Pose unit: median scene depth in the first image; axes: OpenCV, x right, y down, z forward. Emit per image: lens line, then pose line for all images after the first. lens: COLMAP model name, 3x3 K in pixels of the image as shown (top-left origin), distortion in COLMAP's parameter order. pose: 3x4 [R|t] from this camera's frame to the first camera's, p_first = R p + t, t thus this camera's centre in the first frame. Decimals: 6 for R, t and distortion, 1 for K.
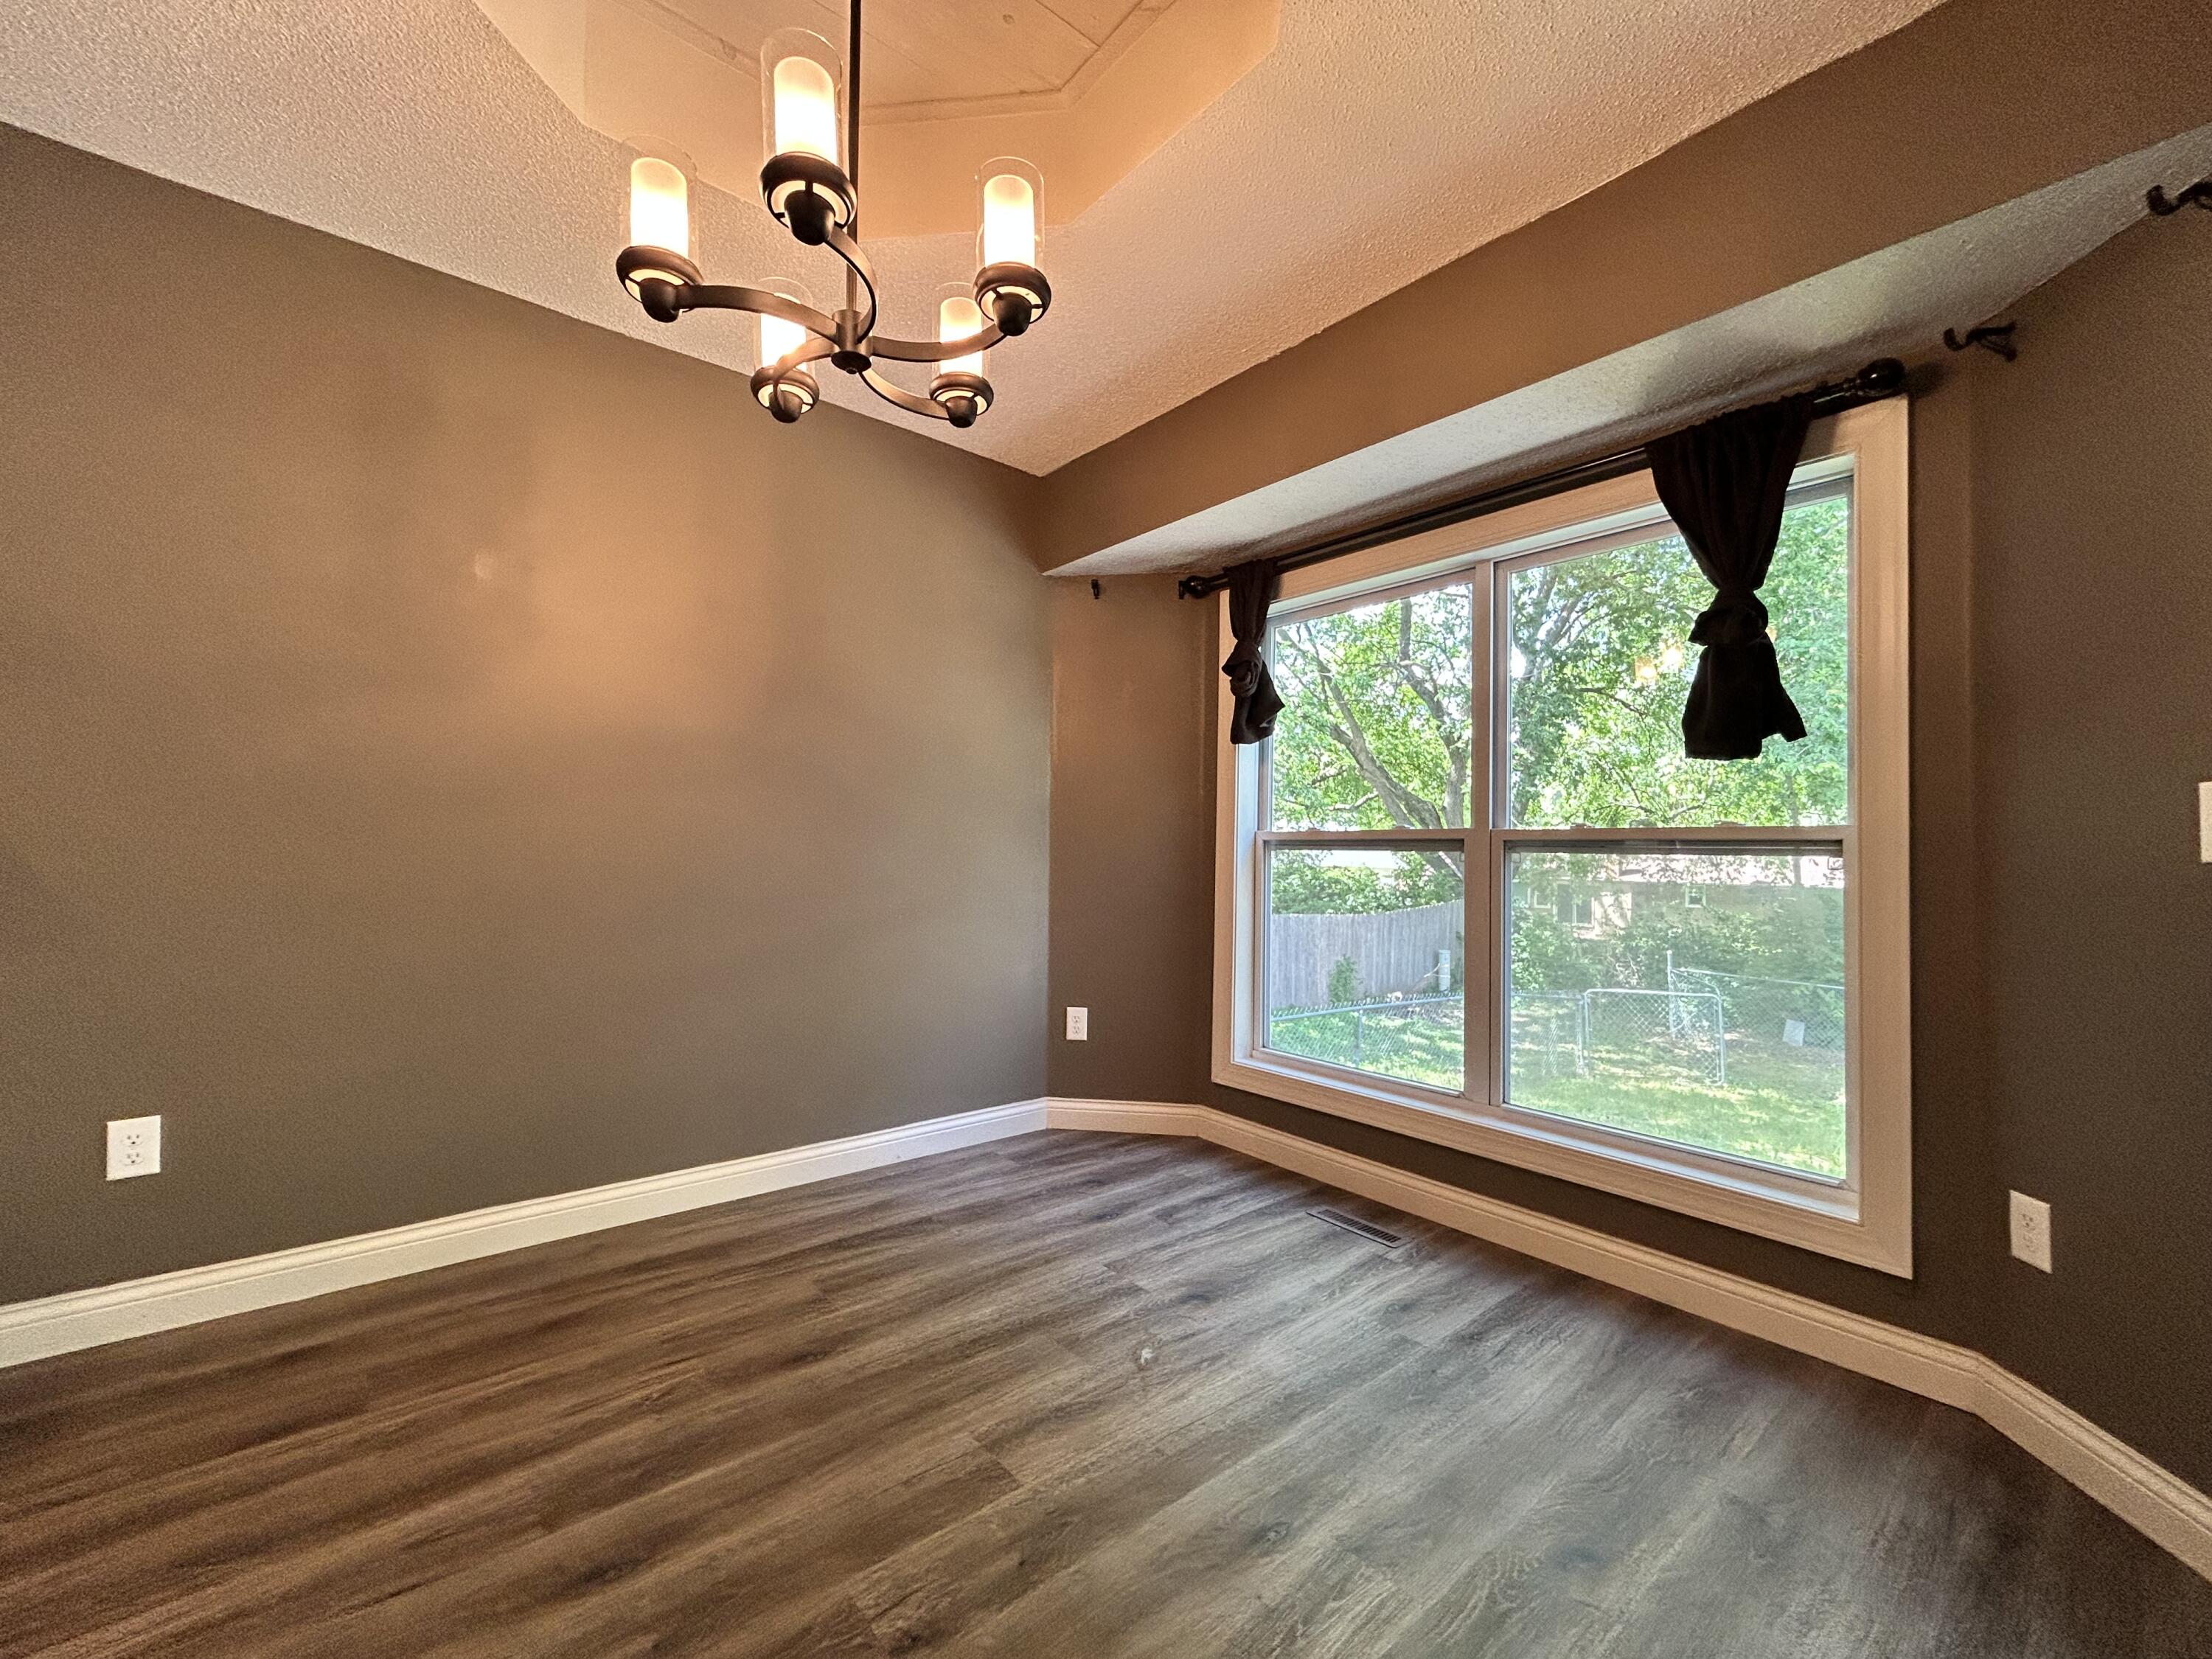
lens RADIAL K [[893.0, 0, 1101.6], [0, 893.0, 829.0], [0, 0, 1]] dist [-0.000667, 0.001186]
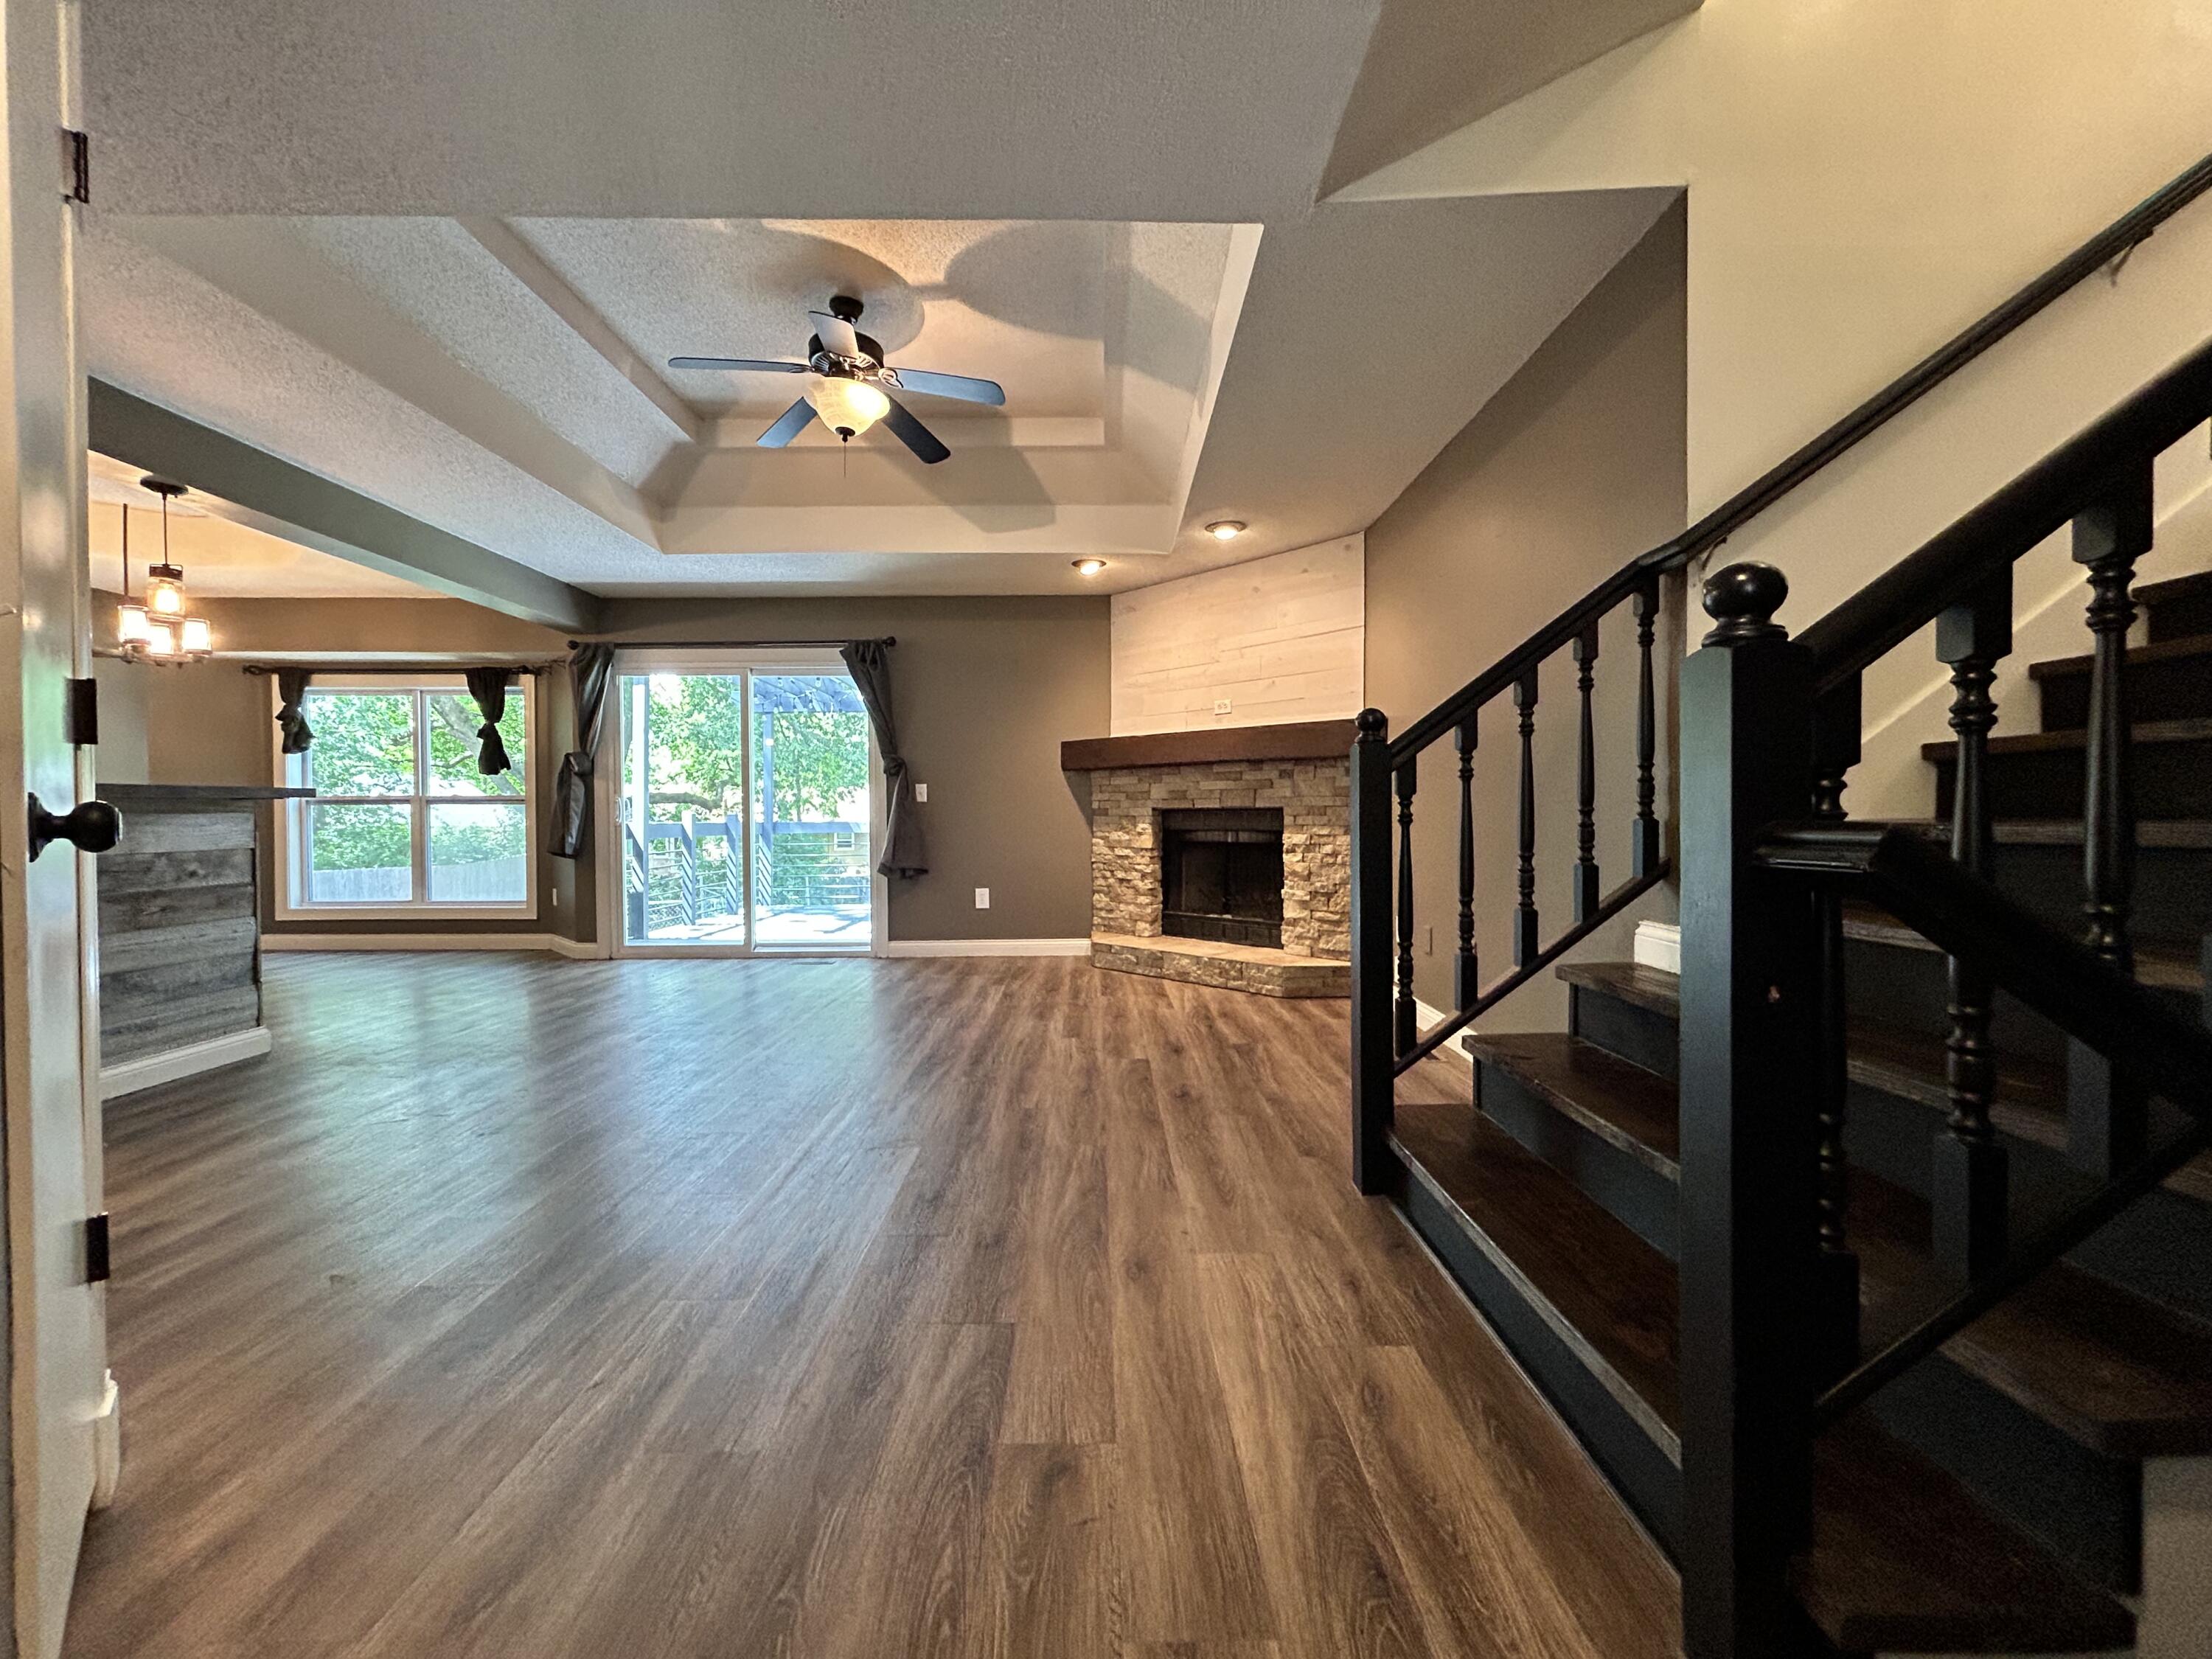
lens RADIAL K [[893.0, 0, 1101.6], [0, 893.0, 829.0], [0, 0, 1]] dist [-0.000667, 0.001186]
pose [[0.631789, -0.029613, 0.774575, -0.328988], [-0.007538, 0.998988, 0.044341, -0.034078], [-0.775104, -0.033853, 0.630926, -2.217776]]
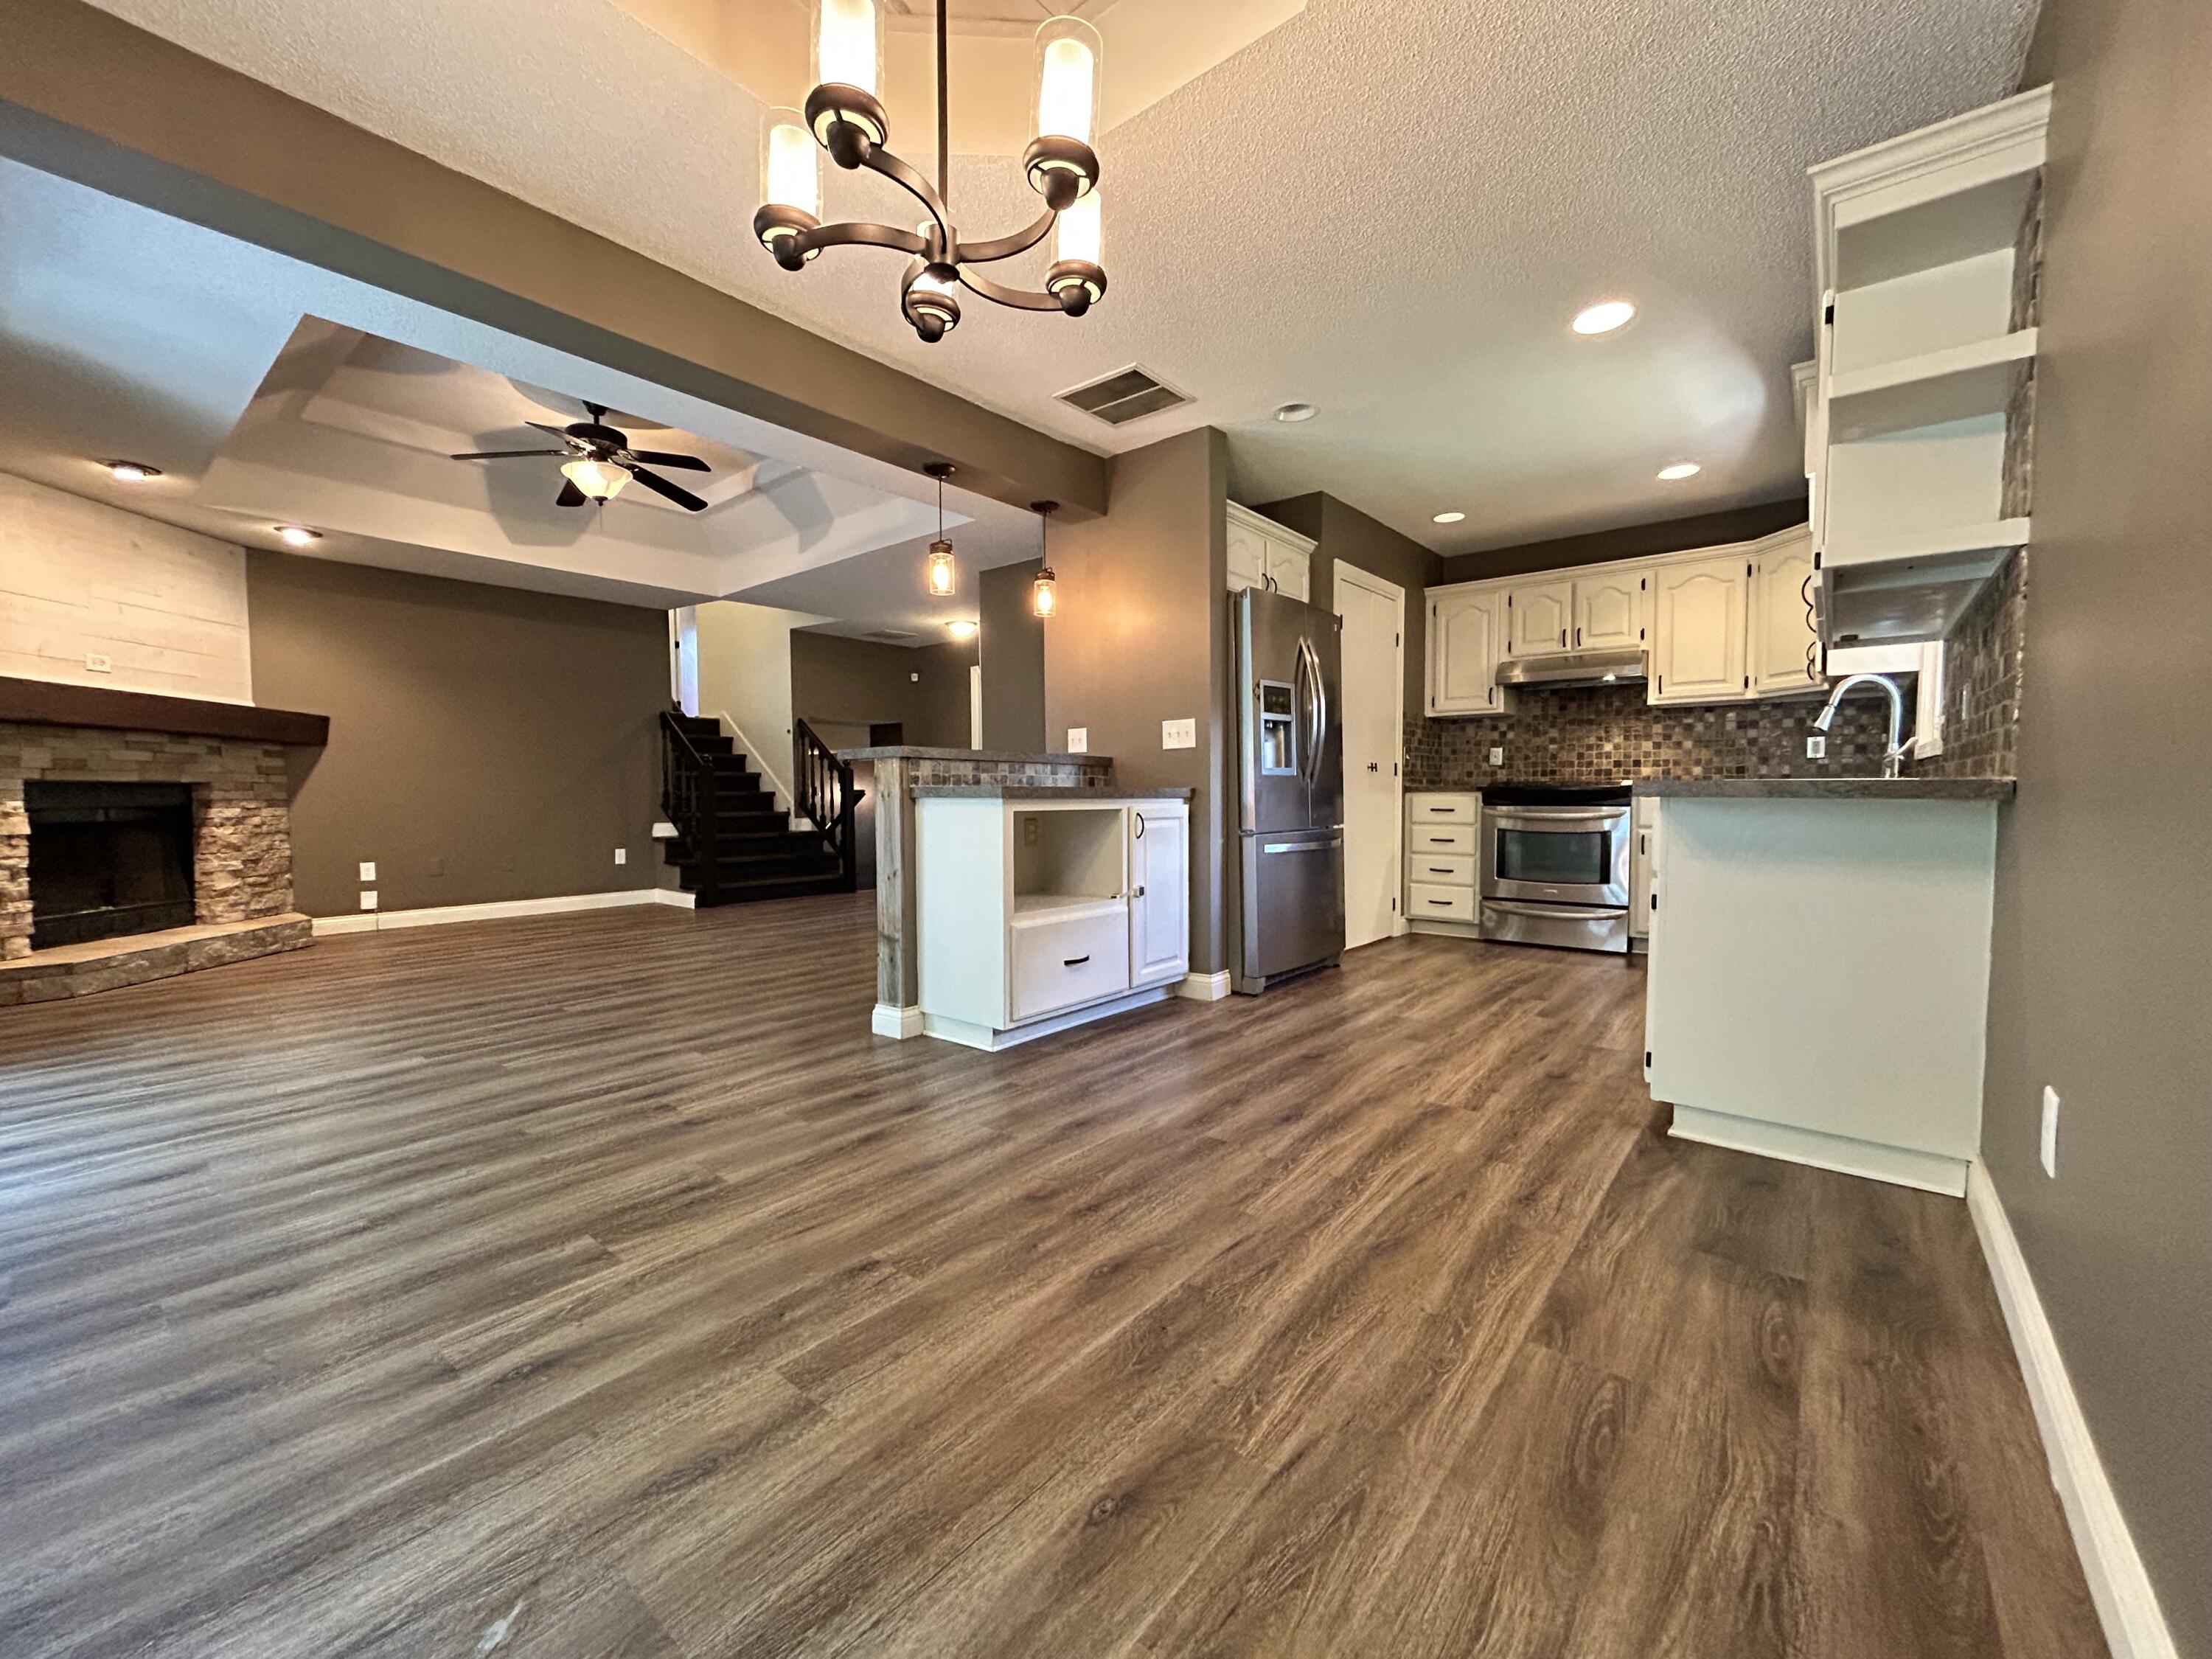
lens RADIAL K [[893.0, 0, 1101.6], [0, 893.0, 829.0], [0, 0, 1]] dist [-0.000667, 0.001186]
pose [[-0.982343, -0.000205, -0.187087, -0.148584], [-0.002489, 0.999925, 0.011973, 0.080614], [0.187070, 0.012227, -0.982270, 1.168474]]
